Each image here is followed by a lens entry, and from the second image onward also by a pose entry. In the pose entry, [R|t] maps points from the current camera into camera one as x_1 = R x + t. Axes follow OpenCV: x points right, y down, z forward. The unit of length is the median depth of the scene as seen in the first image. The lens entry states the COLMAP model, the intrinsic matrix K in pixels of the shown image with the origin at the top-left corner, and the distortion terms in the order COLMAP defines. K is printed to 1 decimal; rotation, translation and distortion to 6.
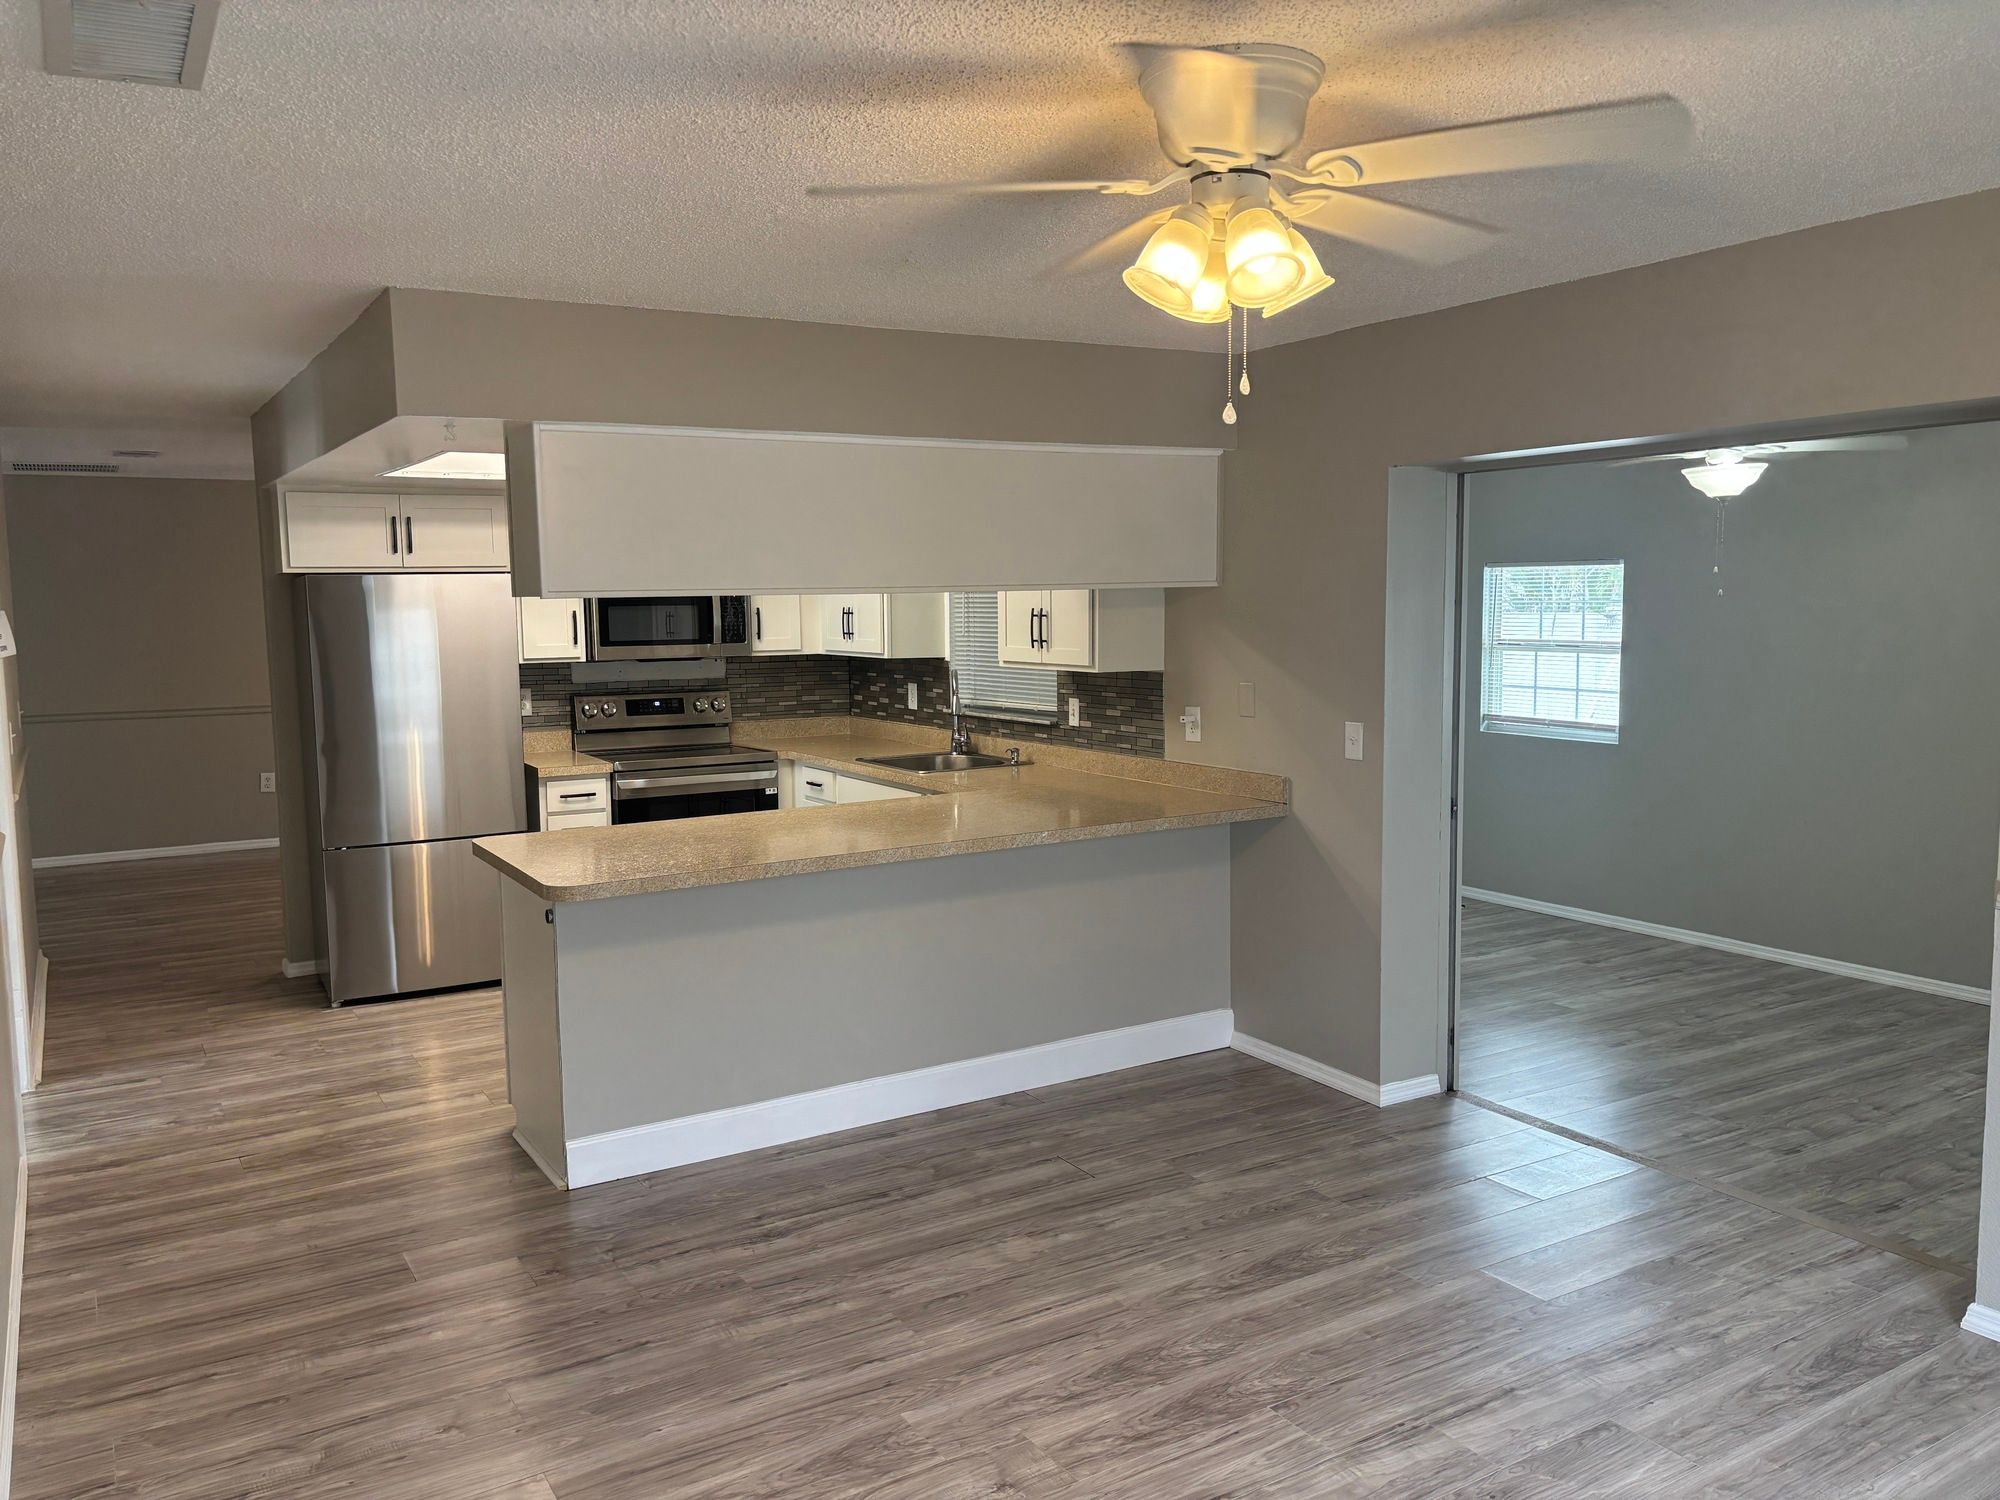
lens RADIAL K [[1500.9, 0, 992.3], [0, 1500.9, 751.1], [0, 0, 1]] dist [0.034327, -0.012601]
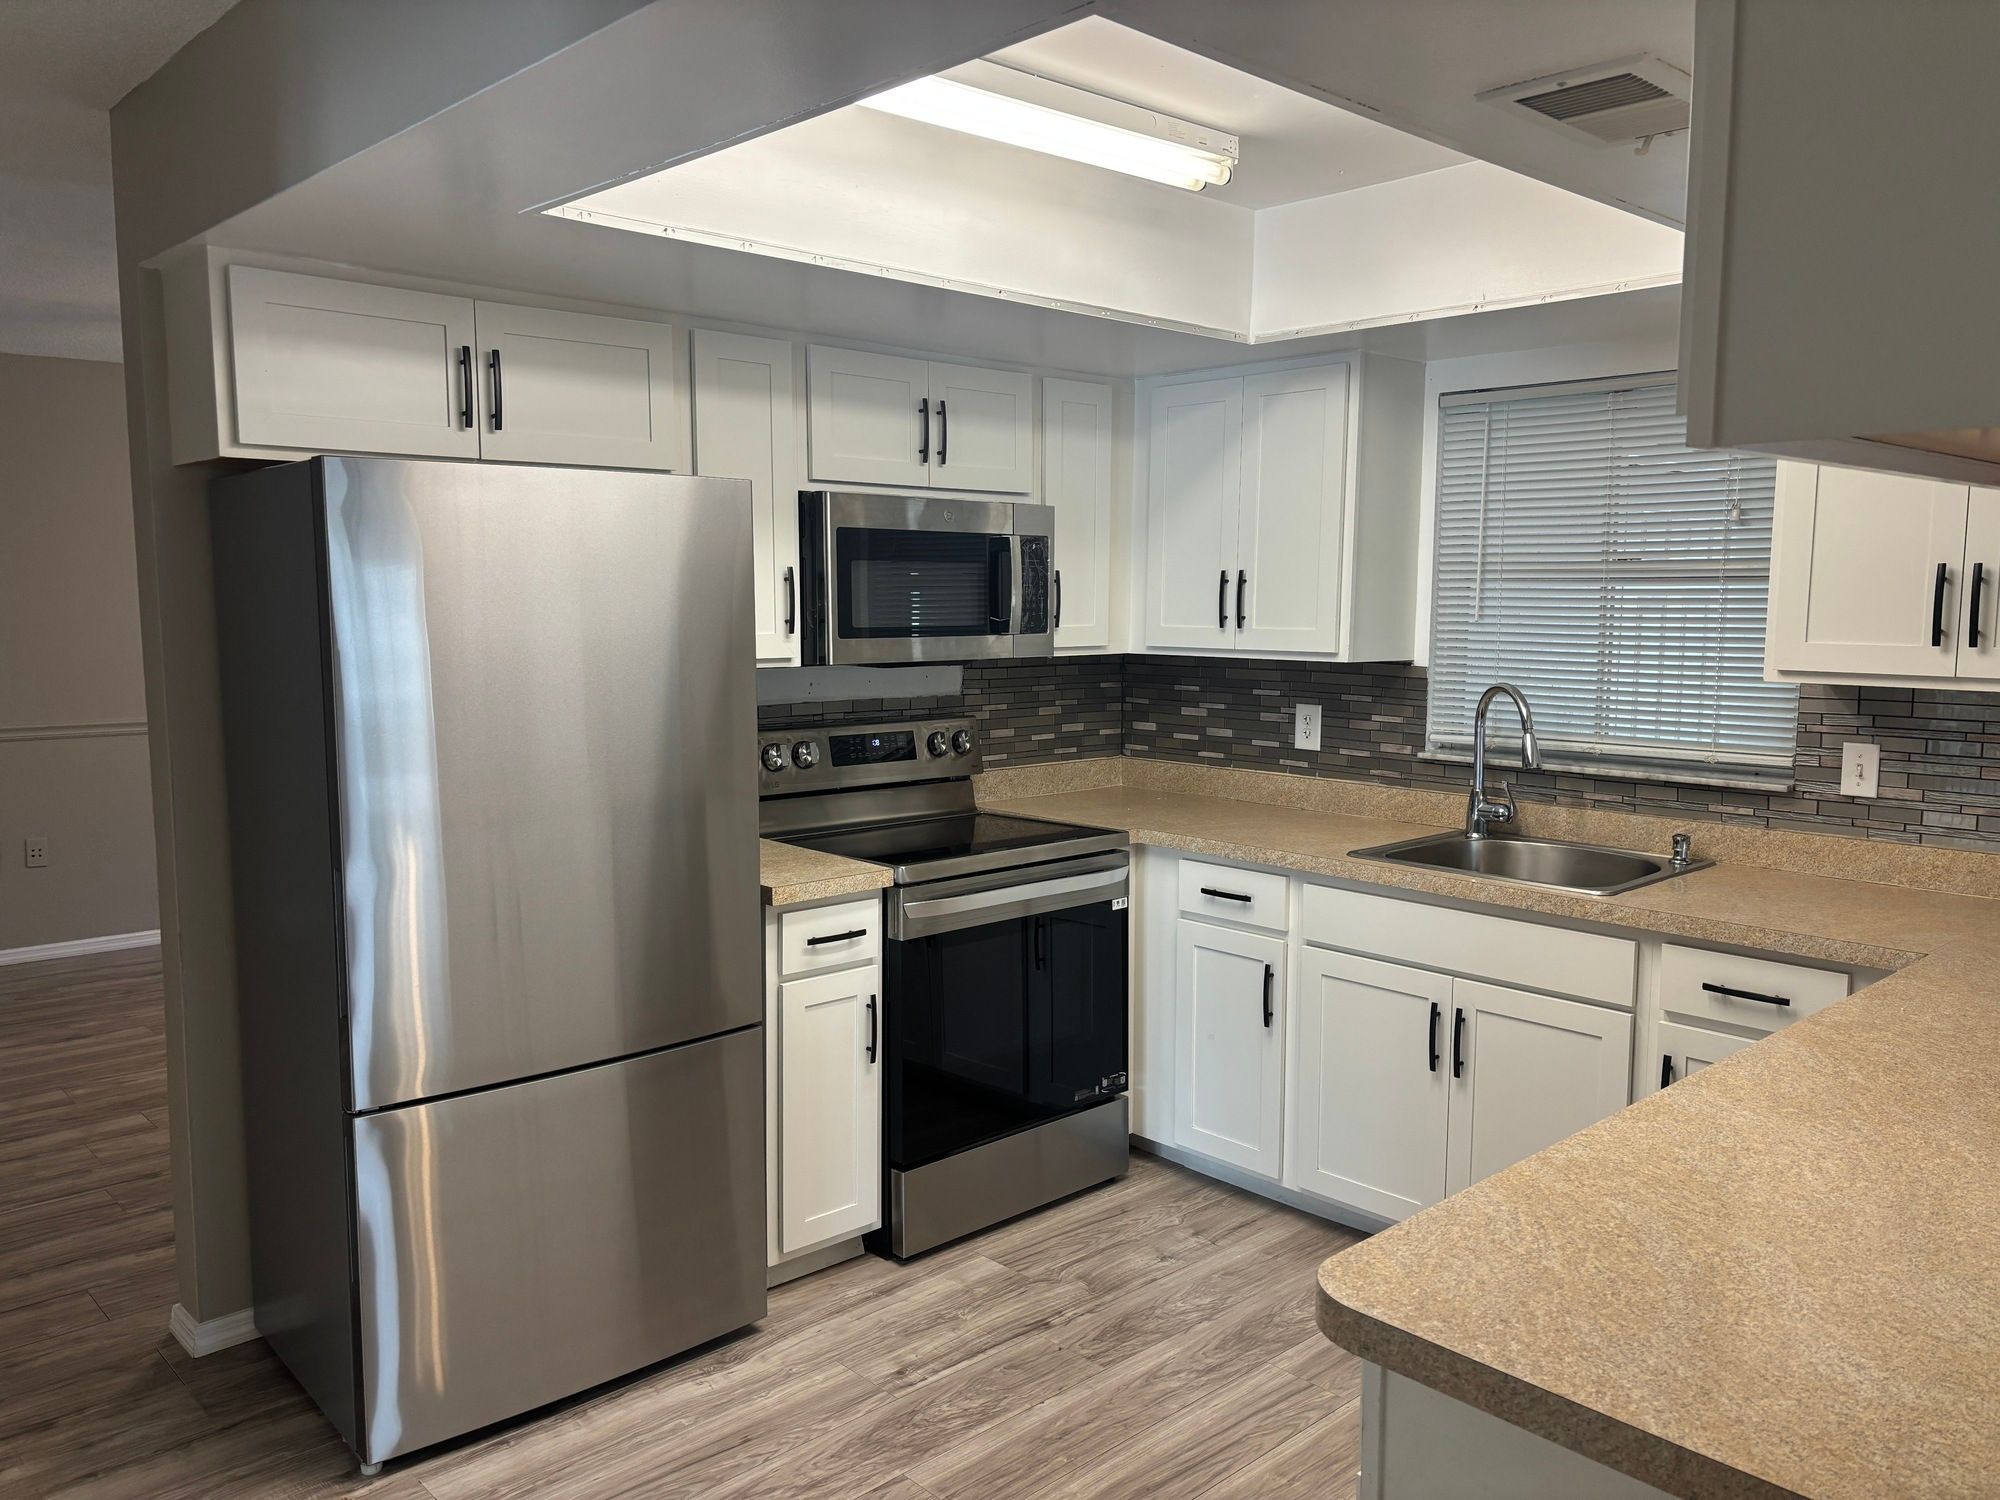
lens RADIAL K [[1500.9, 0, 1004.6], [0, 1500.9, 748.0], [0, 0, 1]] dist [0.034327, -0.012601]
pose [[0.982072, -0.004783, 0.188443, -0.301049], [0.005198, 0.999985, -0.001705, -0.030462], [-0.188432, 0.002654, 0.982083, 0.486696]]
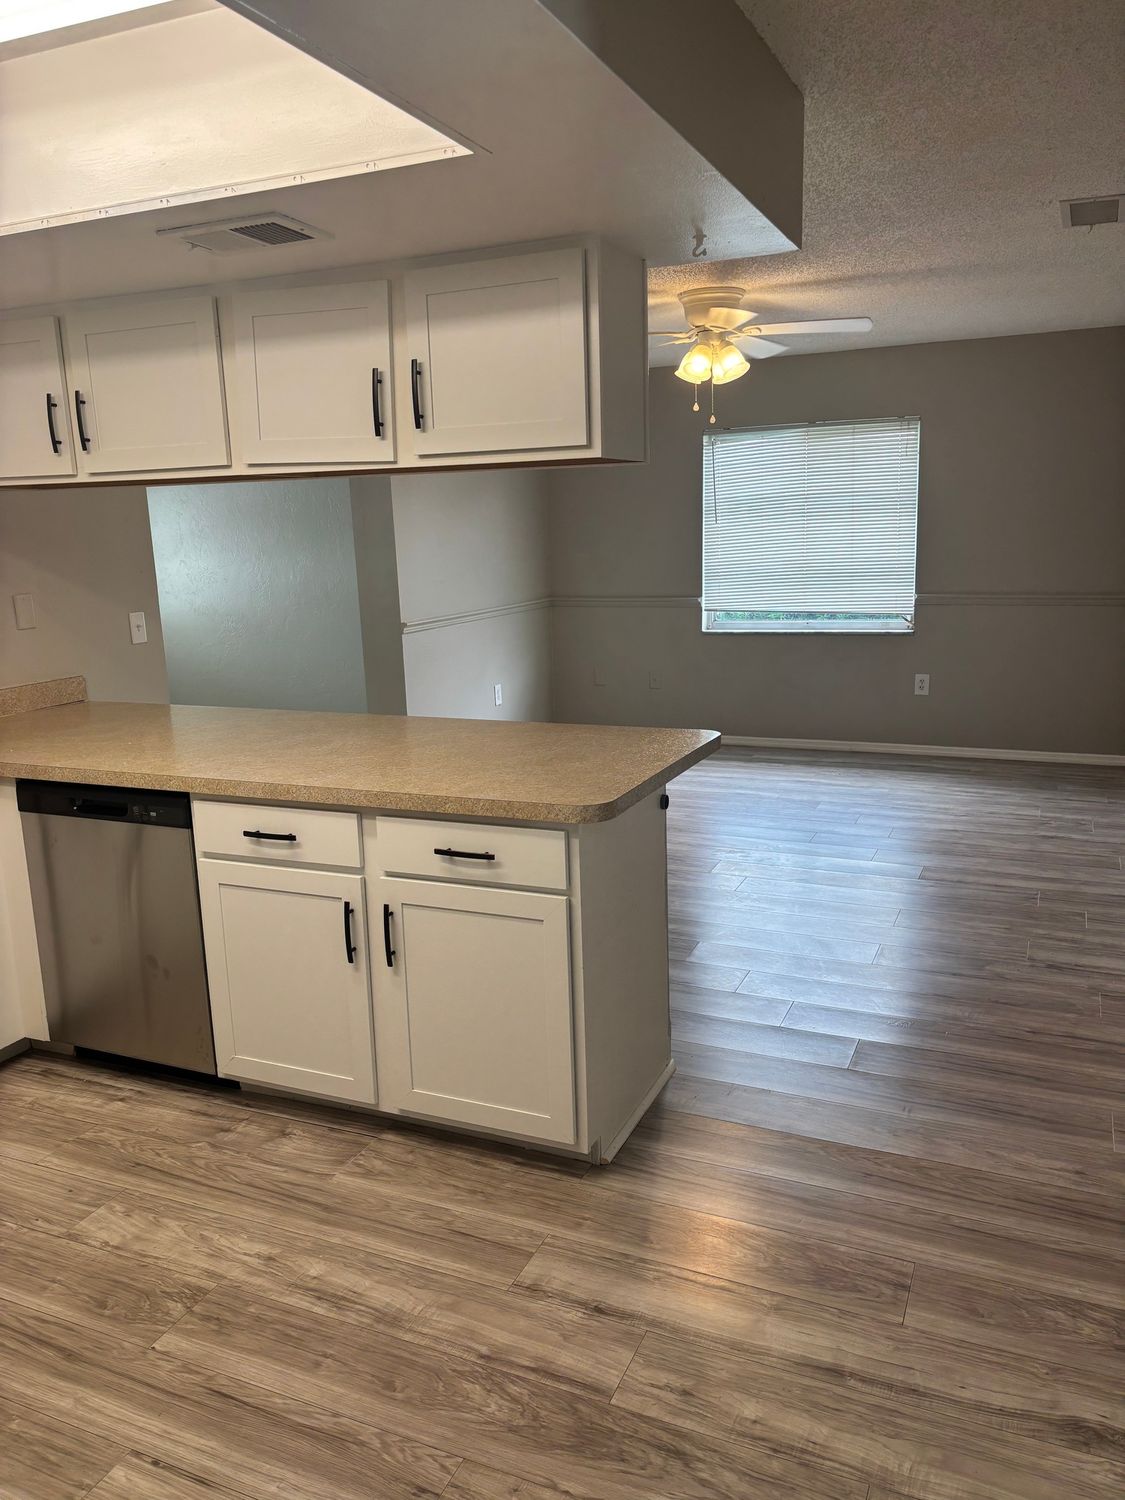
lens RADIAL K [[1125.7, 0, 561.3], [0, 1125.7, 746.0], [0, 0, 1]] dist [0.034327, -0.012601]
pose [[-0.561991, -0.134375, 0.816156, -0.642608], [0.130026, 0.960096, 0.247607, -0.086716], [-0.816860, 0.245274, -0.522093, 1.085059]]
